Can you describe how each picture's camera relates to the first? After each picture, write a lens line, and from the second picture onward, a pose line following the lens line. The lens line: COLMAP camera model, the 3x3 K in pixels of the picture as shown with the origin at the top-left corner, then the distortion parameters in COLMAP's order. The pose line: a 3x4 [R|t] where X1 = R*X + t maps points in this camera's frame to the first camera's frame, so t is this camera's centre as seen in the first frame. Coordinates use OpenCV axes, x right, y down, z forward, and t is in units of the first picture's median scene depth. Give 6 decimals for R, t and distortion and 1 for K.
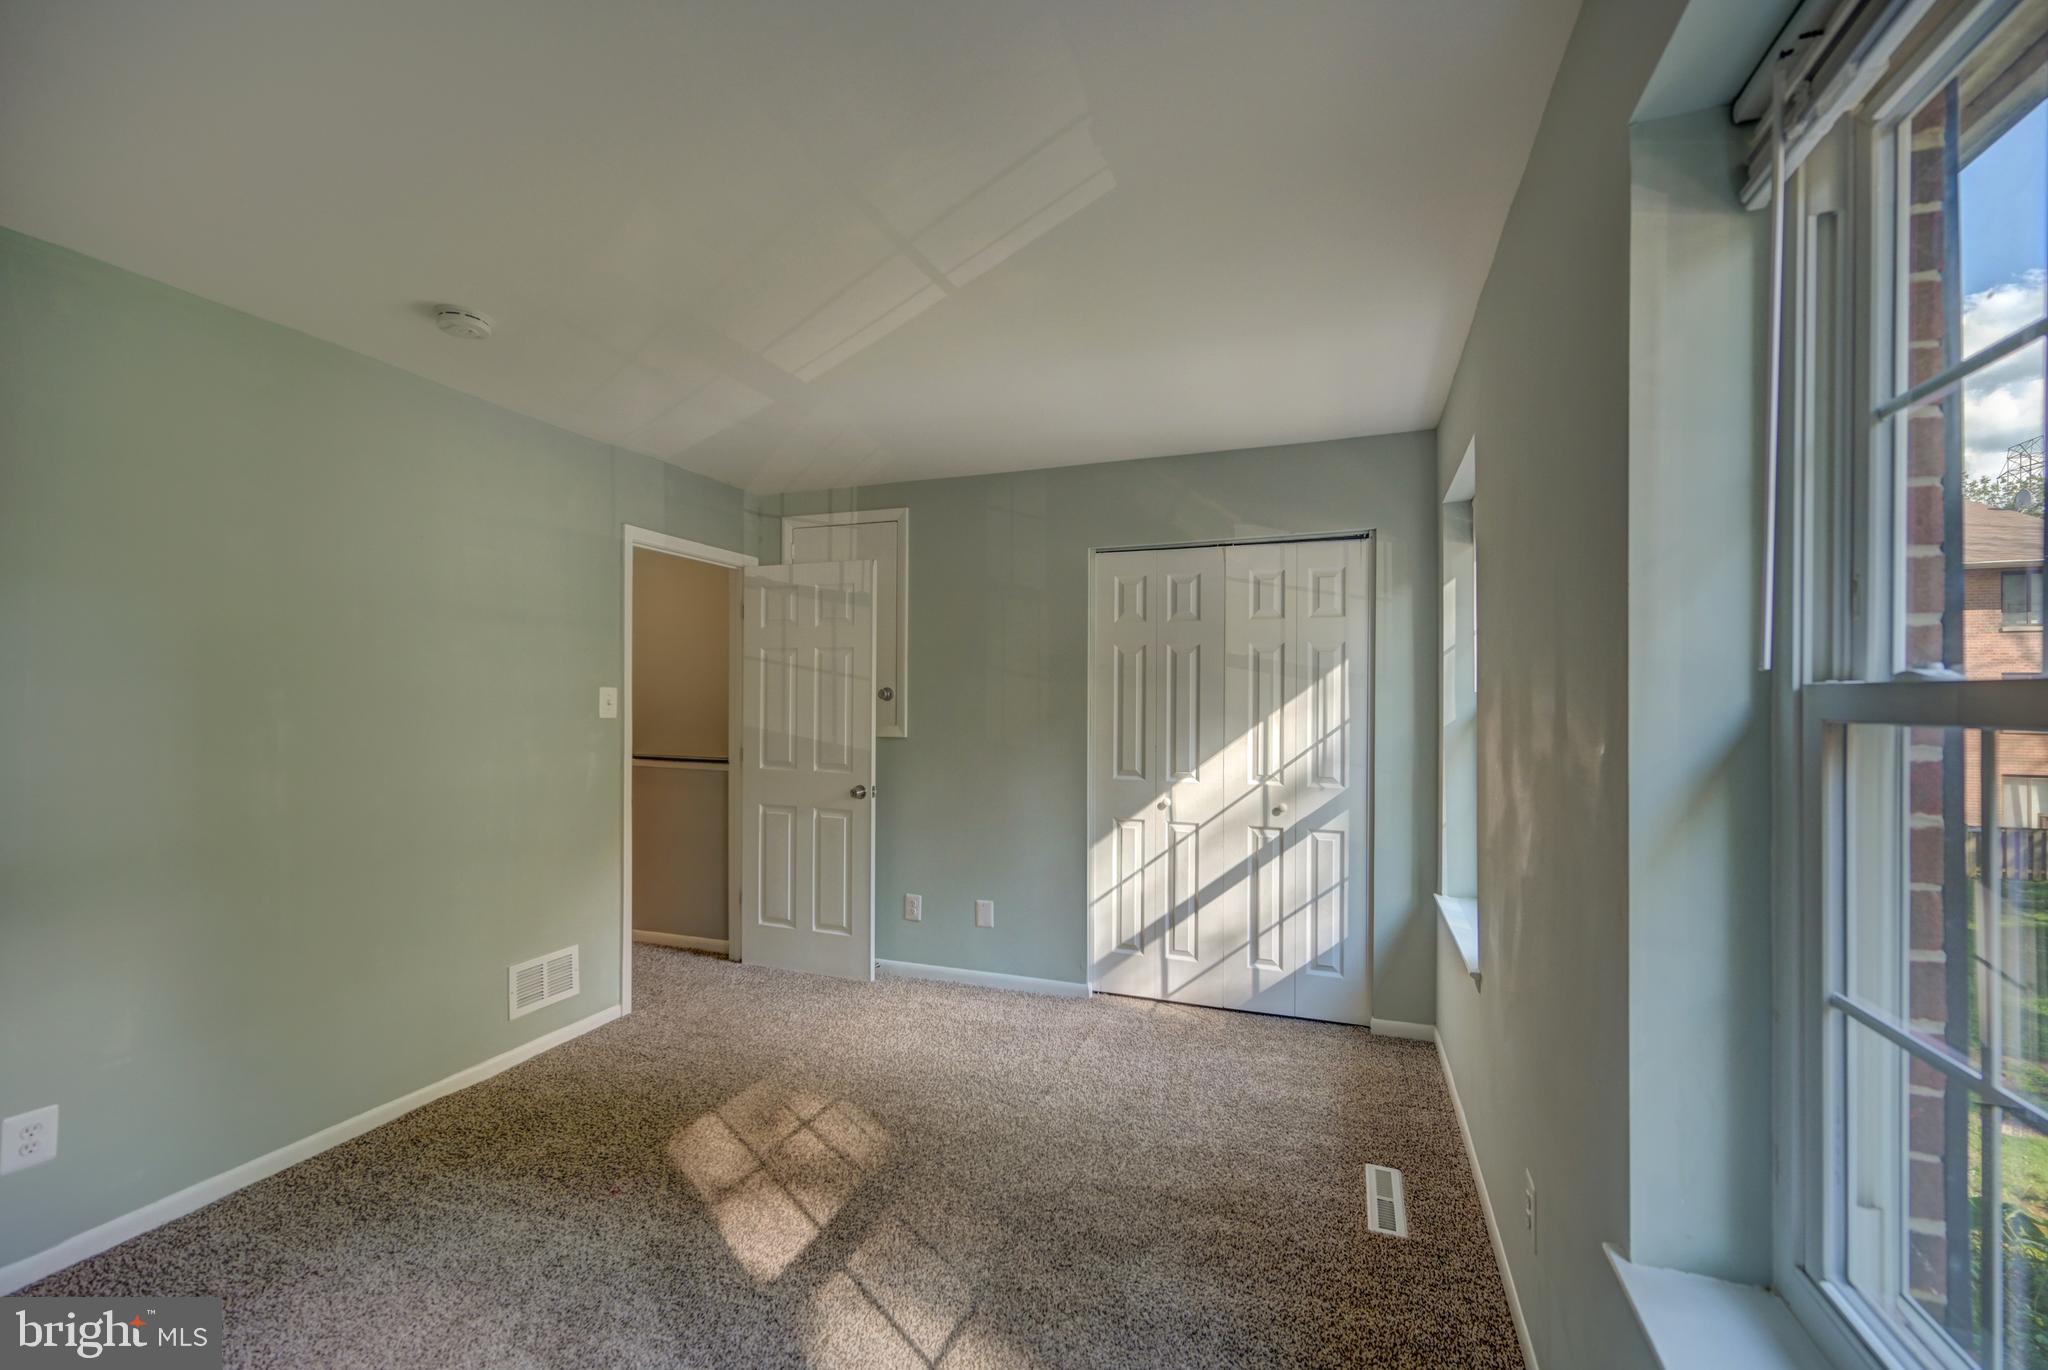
lens RADIAL K [[841.6, 0, 1027.2], [0, 841.6, 701.4], [0, 0, 1]] dist [0.000387, 0.000998]
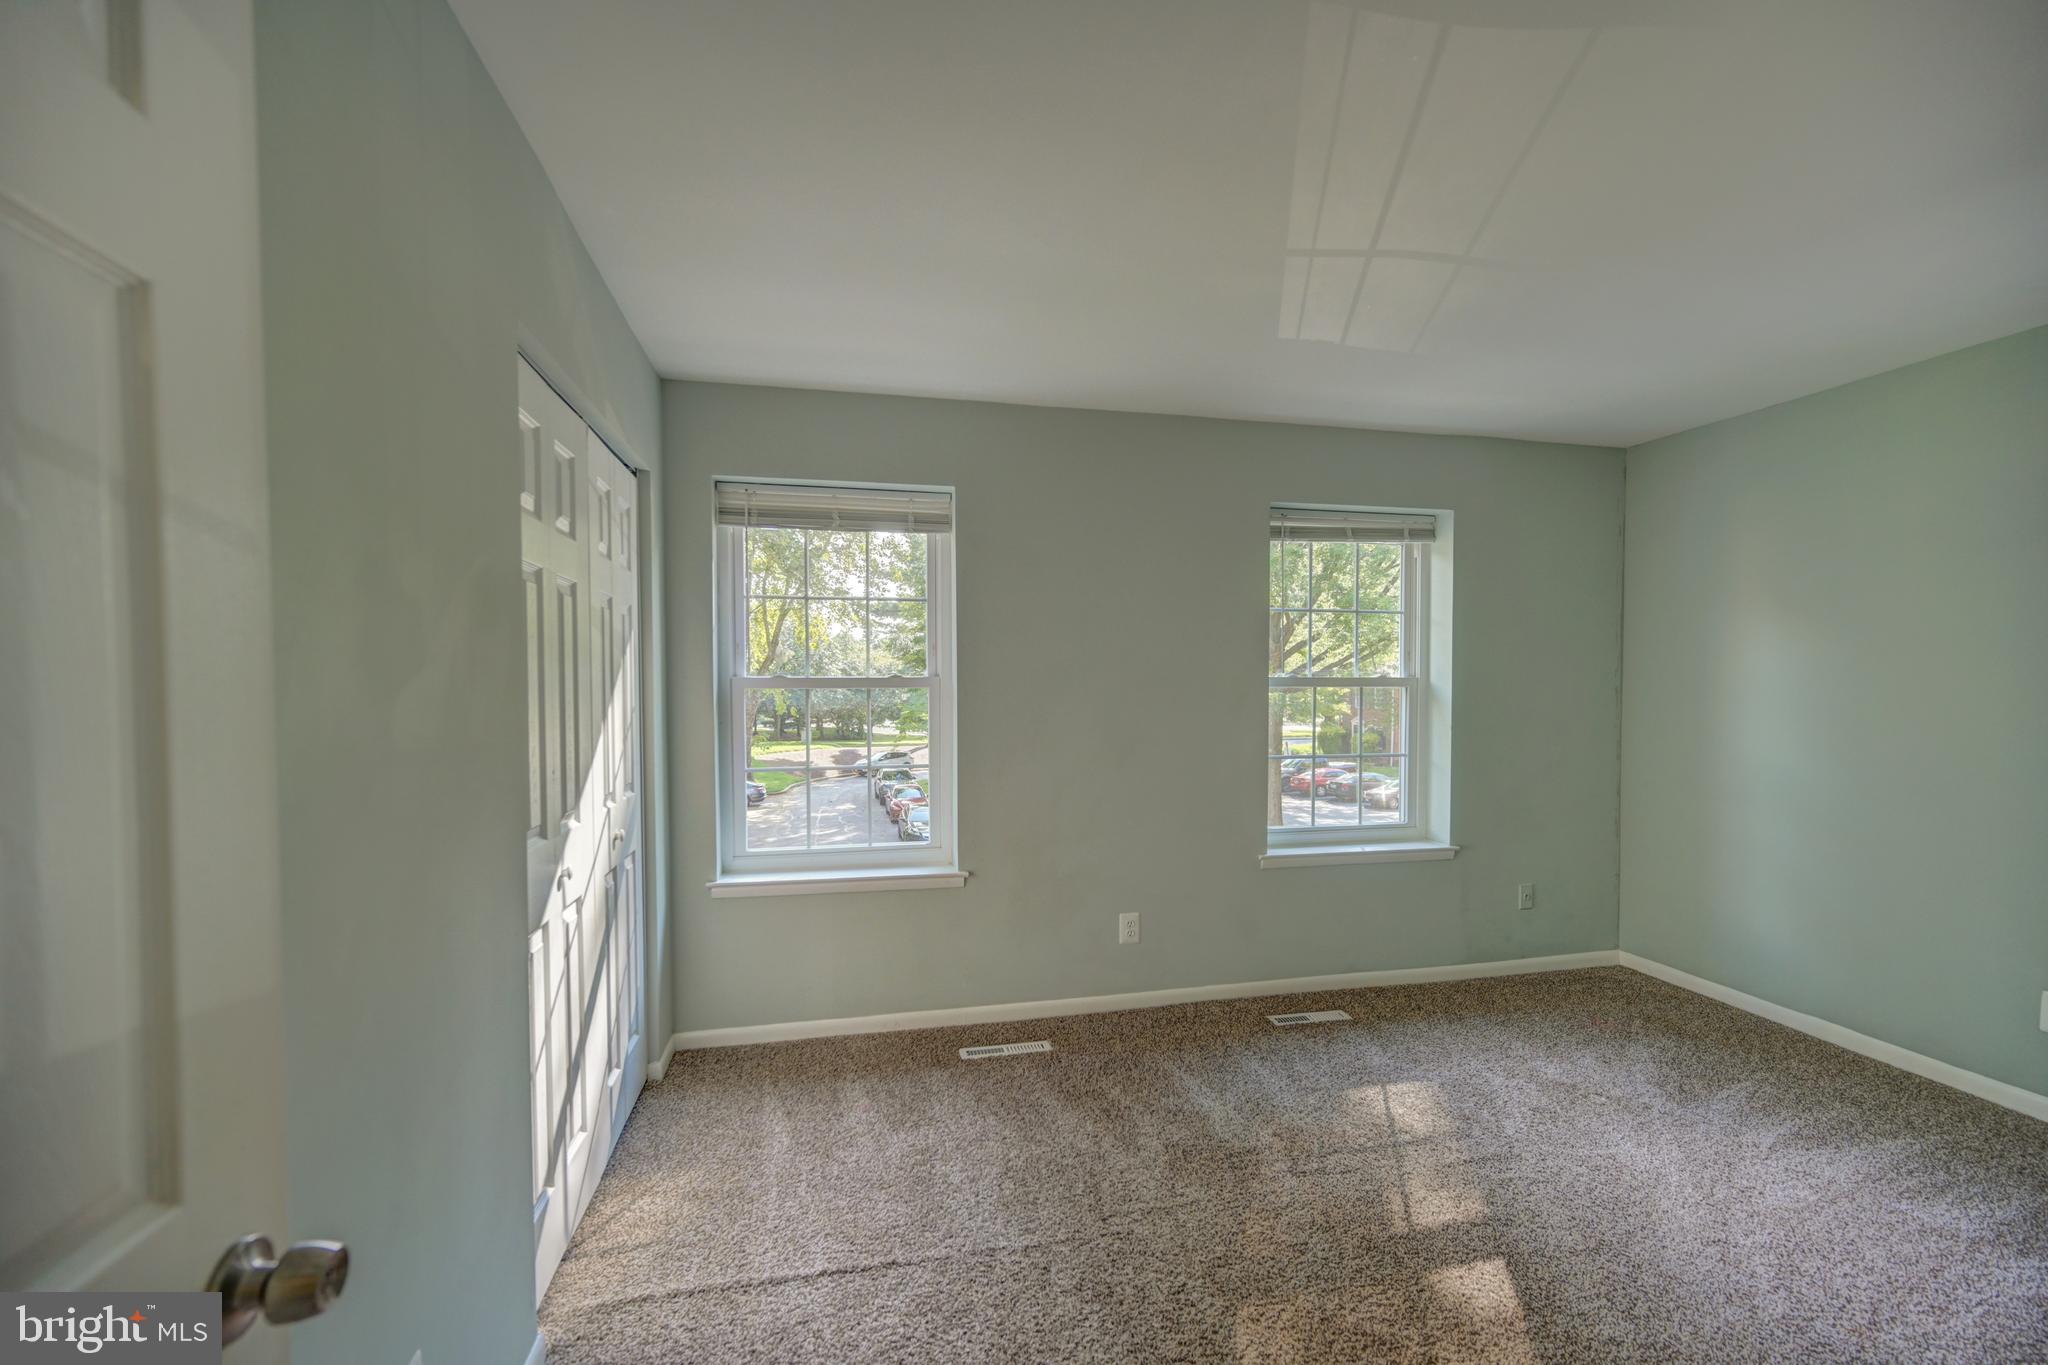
lens RADIAL K [[841.6, 0, 1025.0], [0, 841.6, 702.1], [0, 0, 1]] dist [0.000387, 0.000998]
pose [[-0.539326, -0.023712, 0.841763, -0.453953], [0.005289, 0.999488, 0.031544, -0.004322], [-0.842080, 0.021464, -0.538925, 1.081623]]
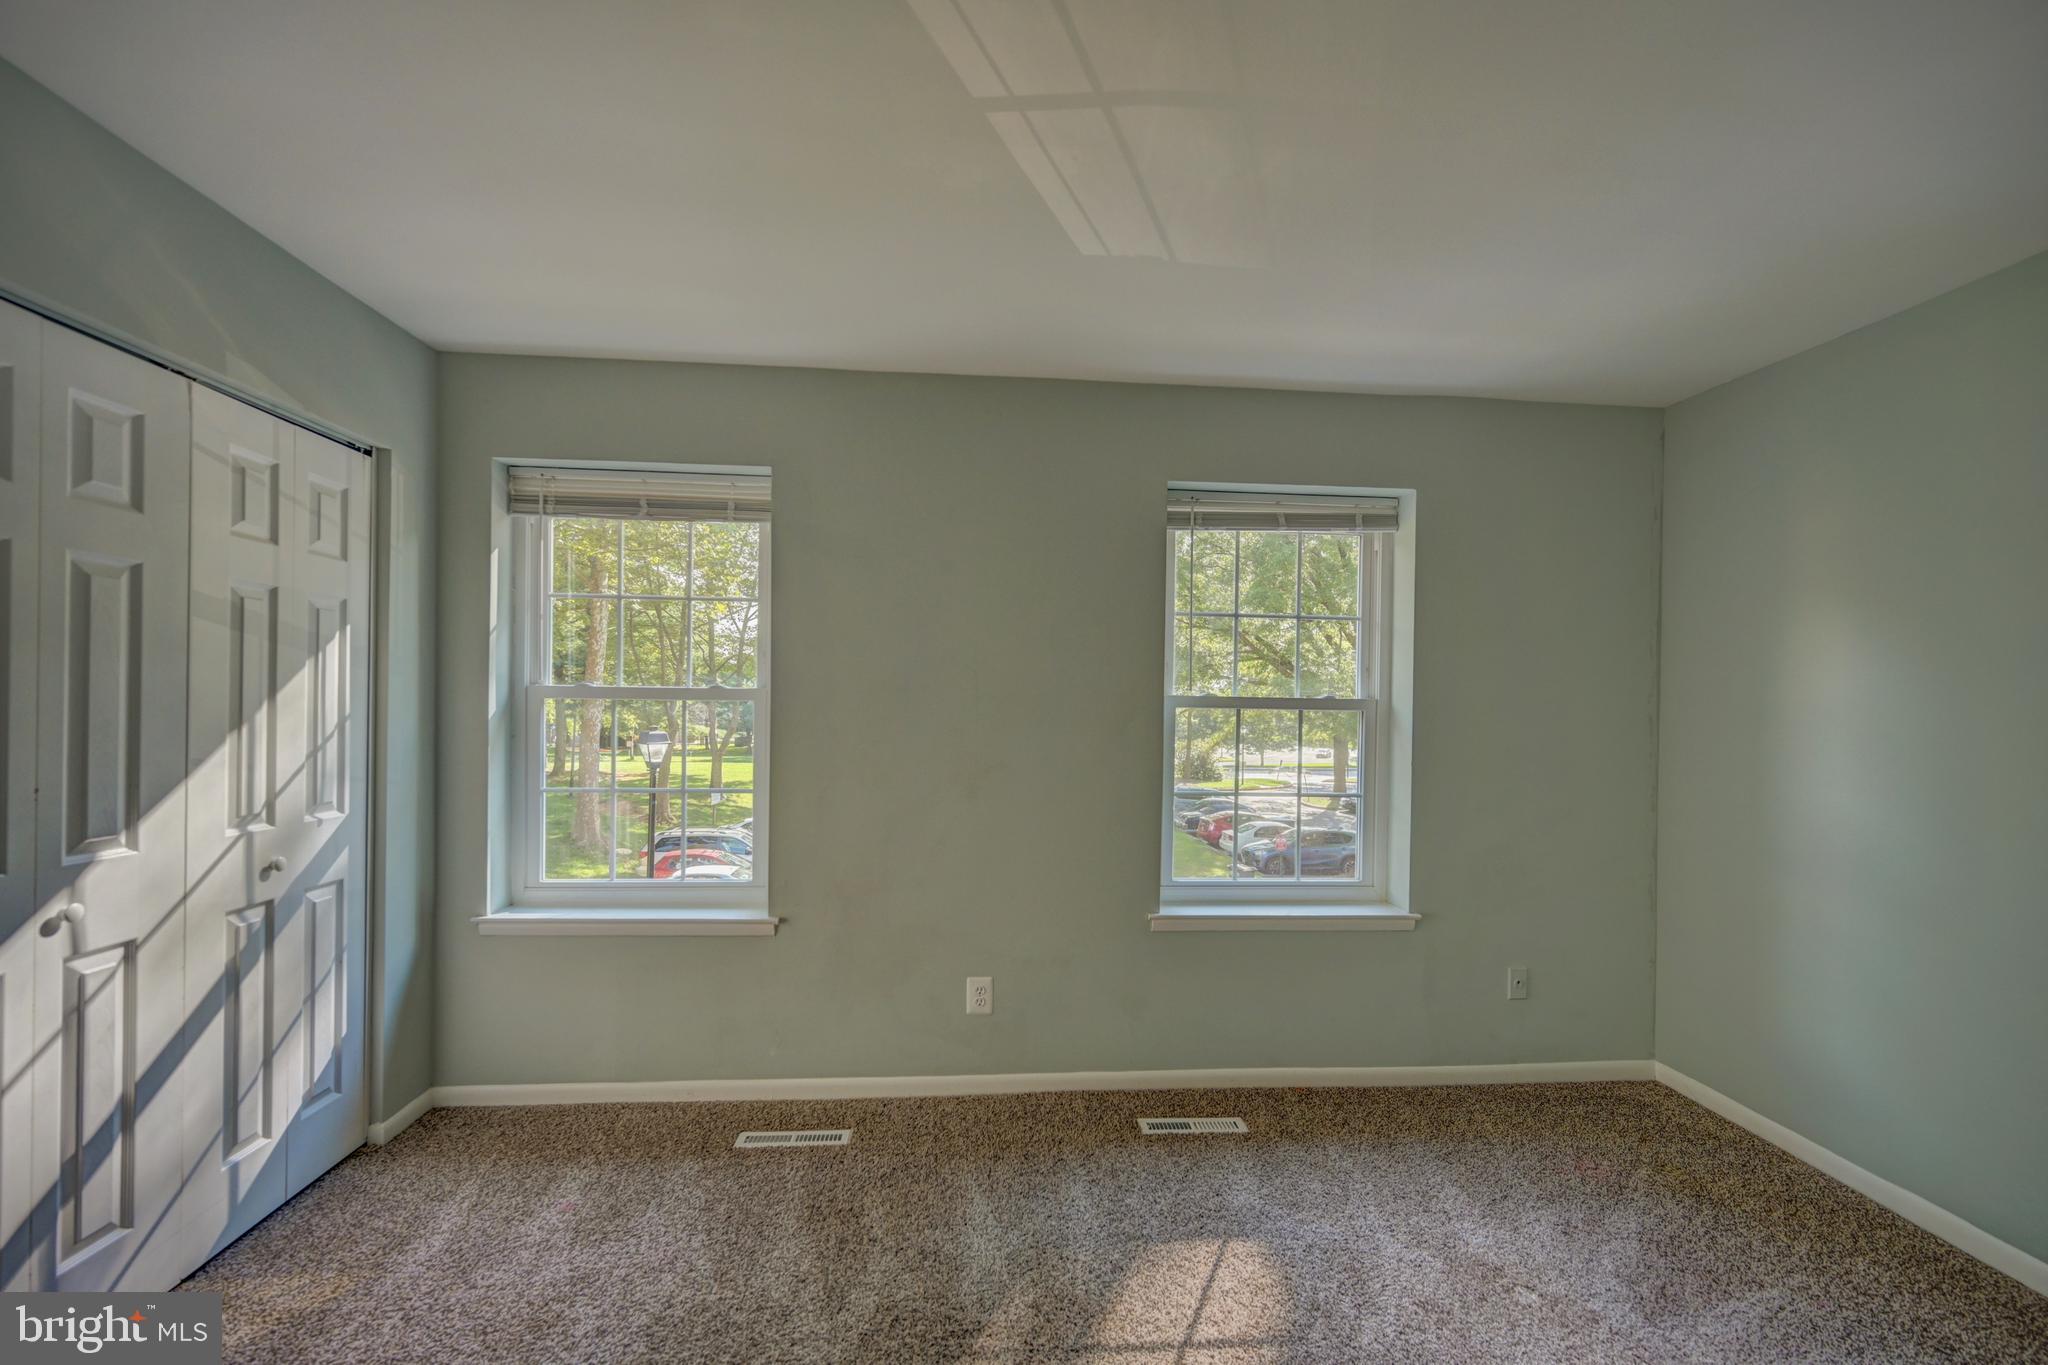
lens RADIAL K [[841.6, 0, 1022.7], [0, 841.6, 702.0], [0, 0, 1]] dist [0.000387, 0.000998]
pose [[-0.415922, -0.010169, 0.909344, -0.452378], [-0.010248, 0.999926, 0.006495, 0.001983], [-0.909343, -0.006617, -0.415995, 0.762806]]
